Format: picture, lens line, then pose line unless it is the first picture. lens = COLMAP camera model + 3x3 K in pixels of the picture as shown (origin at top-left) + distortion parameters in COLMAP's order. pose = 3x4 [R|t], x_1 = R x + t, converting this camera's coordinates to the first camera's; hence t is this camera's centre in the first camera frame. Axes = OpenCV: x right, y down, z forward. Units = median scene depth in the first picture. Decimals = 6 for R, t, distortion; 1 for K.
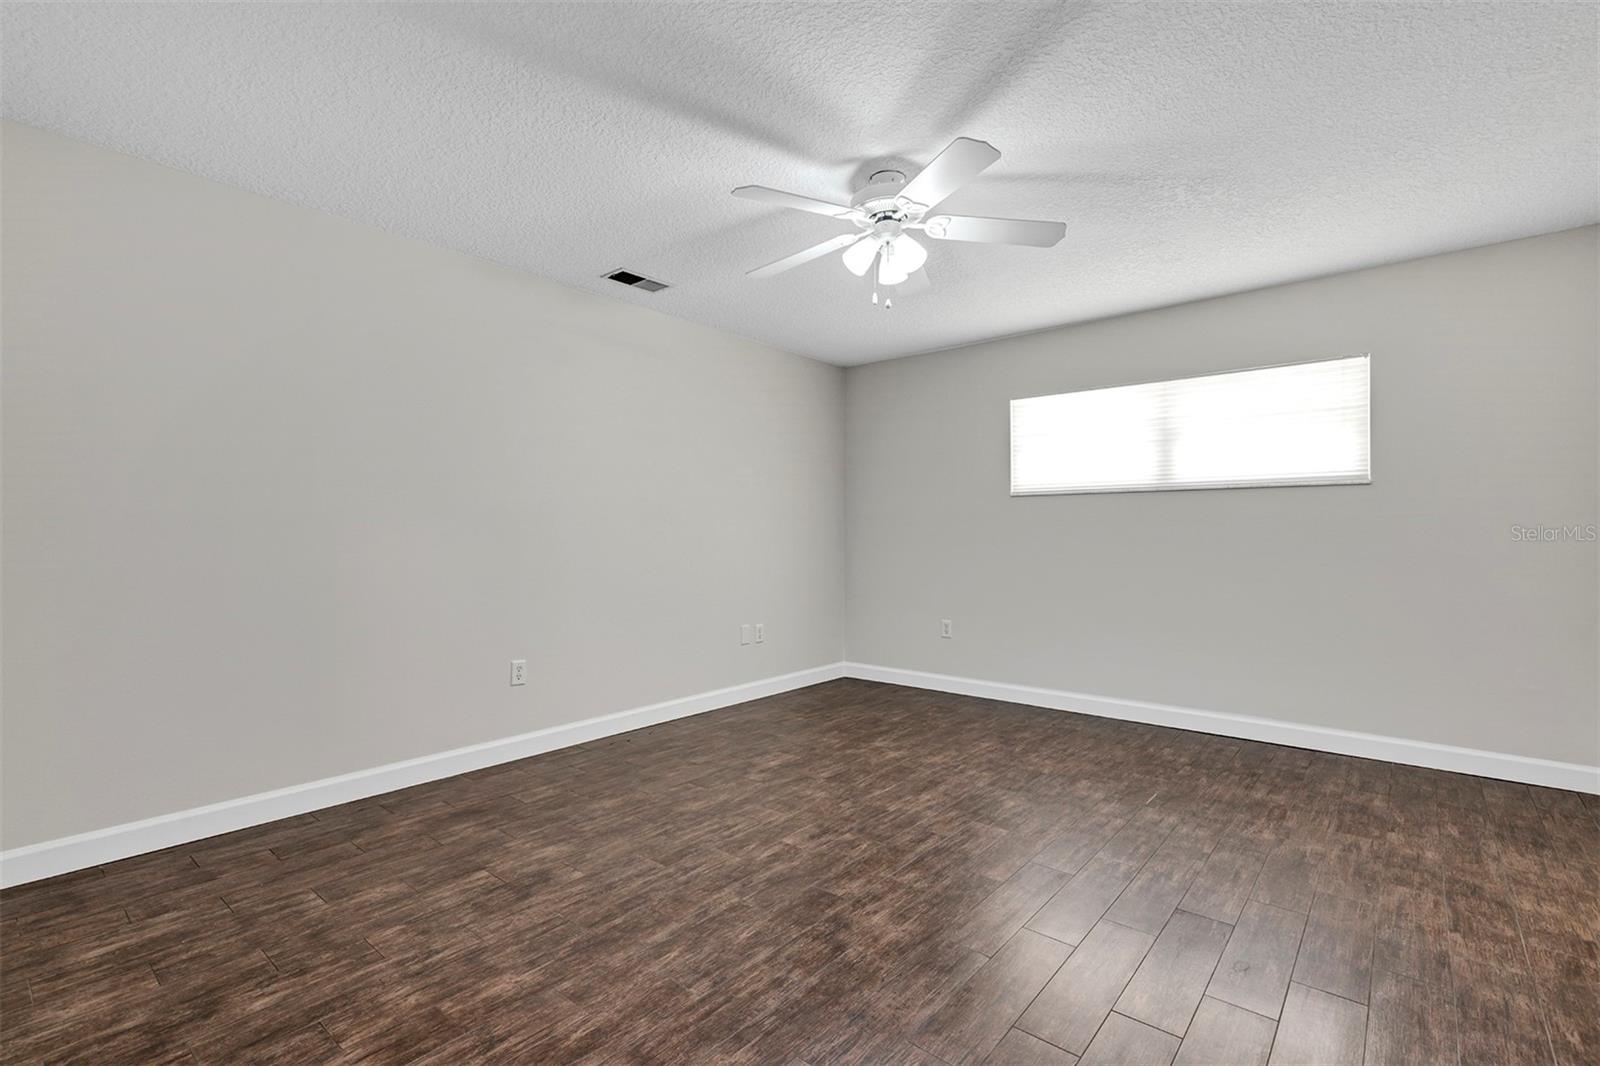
lens RADIAL K [[736.6, 0, 799.5], [0, 736.6, 533.0], [0, 0, 1]] dist [0.008105, 0.000530]
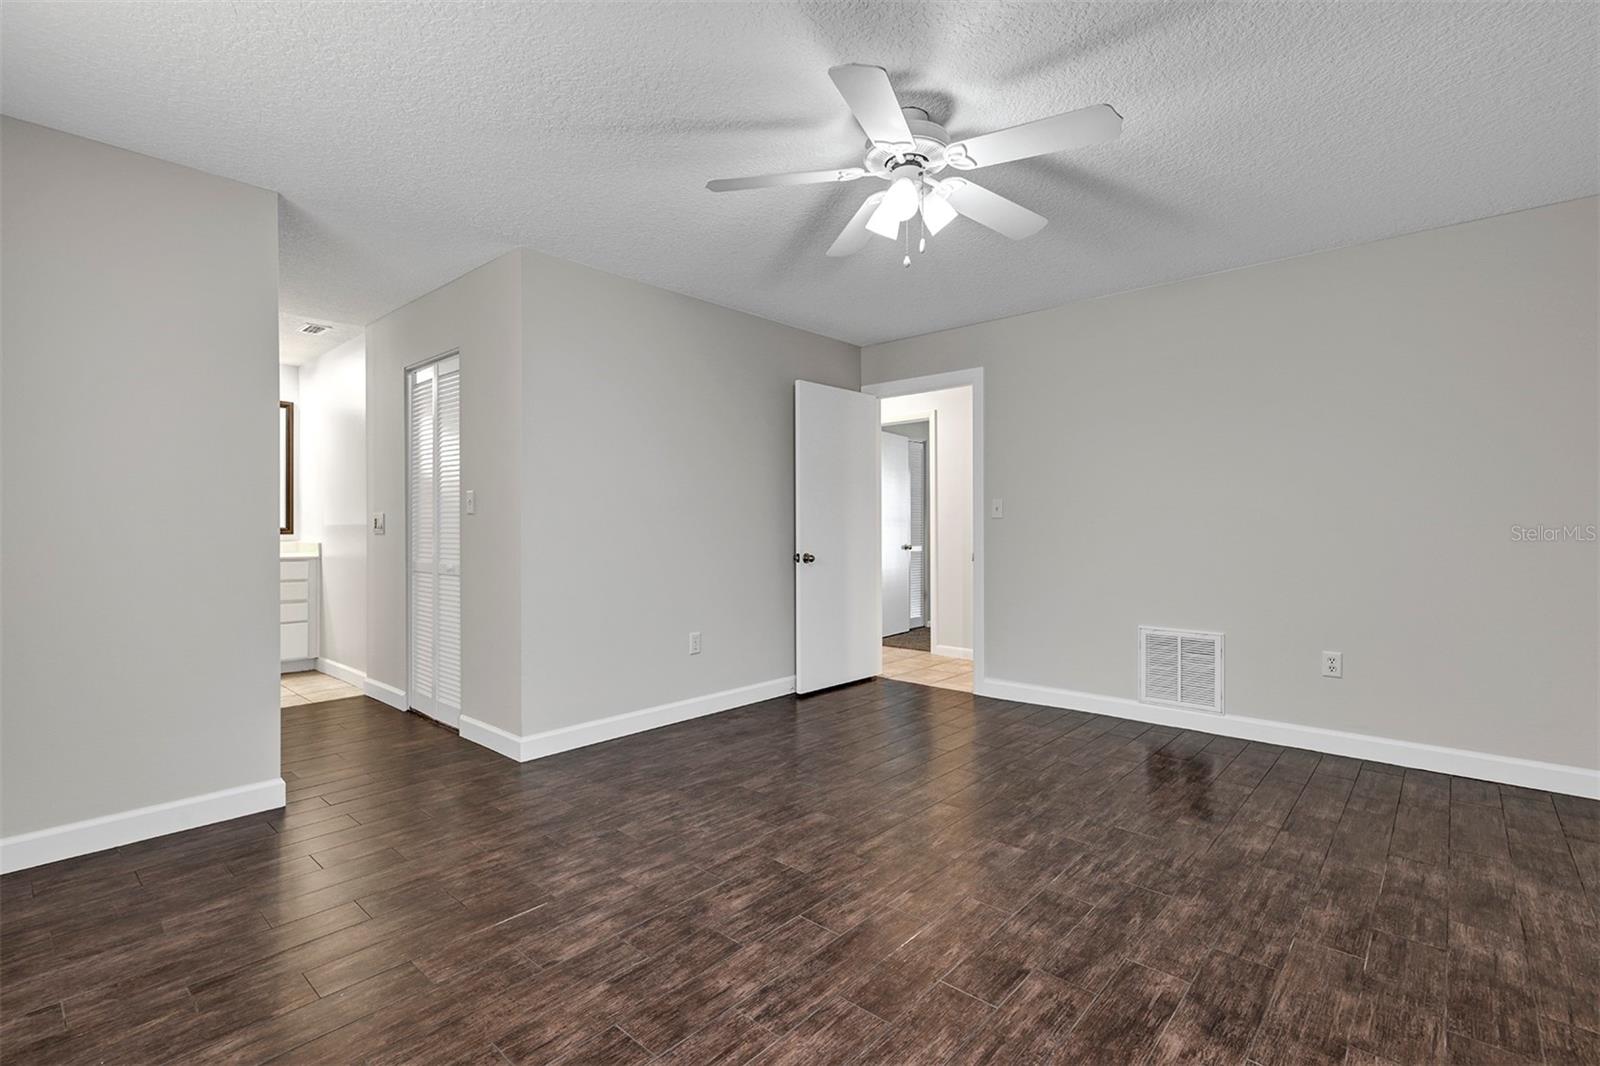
lens RADIAL K [[736.6, 0, 799.5], [0, 736.6, 533.0], [0, 0, 1]] dist [0.008105, 0.000530]
pose [[-0.999478, 0.004258, 0.032013, 0.217129], [0.004251, 0.999991, -0.000301, 0.011477], [-0.032014, -0.000165, -0.999487, 1.836042]]
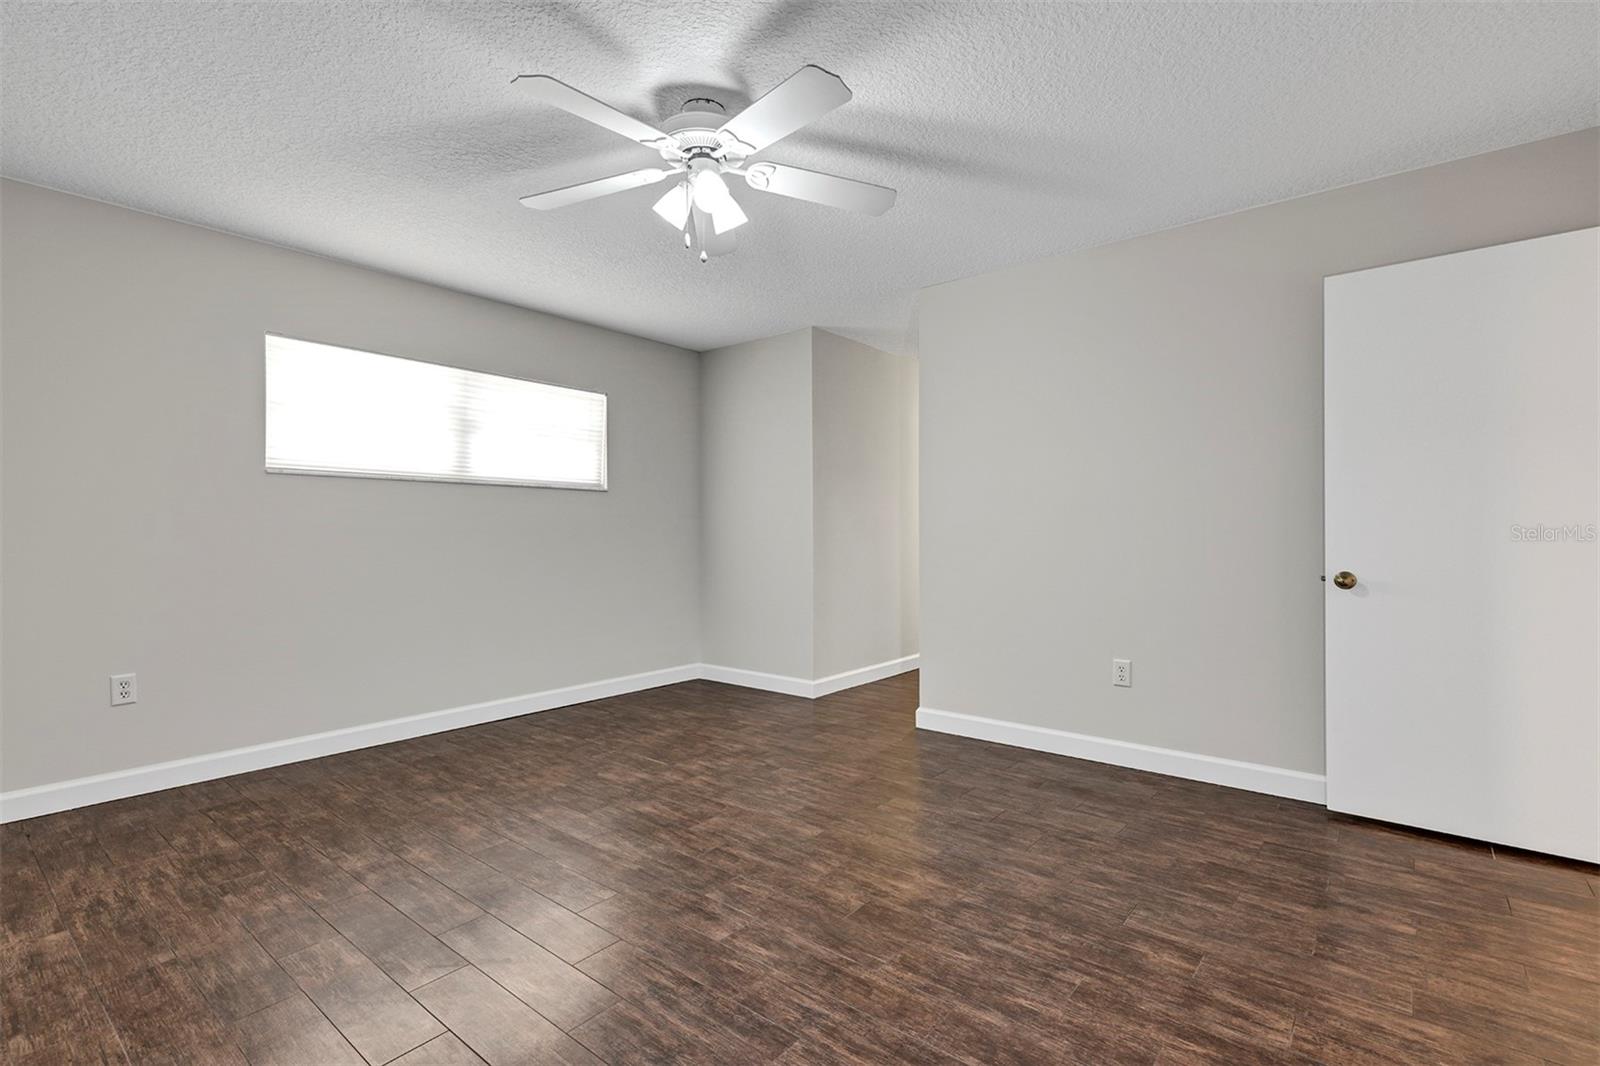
lens RADIAL K [[731.1, 0, 794.5], [0, 731.1, 533.2], [0, 0, 1]] dist [0.008997, -0.000270]
pose [[-0.013118, -0.000559, 0.999914, -0.714345], [-0.003386, 0.999994, 0.000515, 0.008932], [-0.999908, -0.003379, -0.013120, 0.882327]]
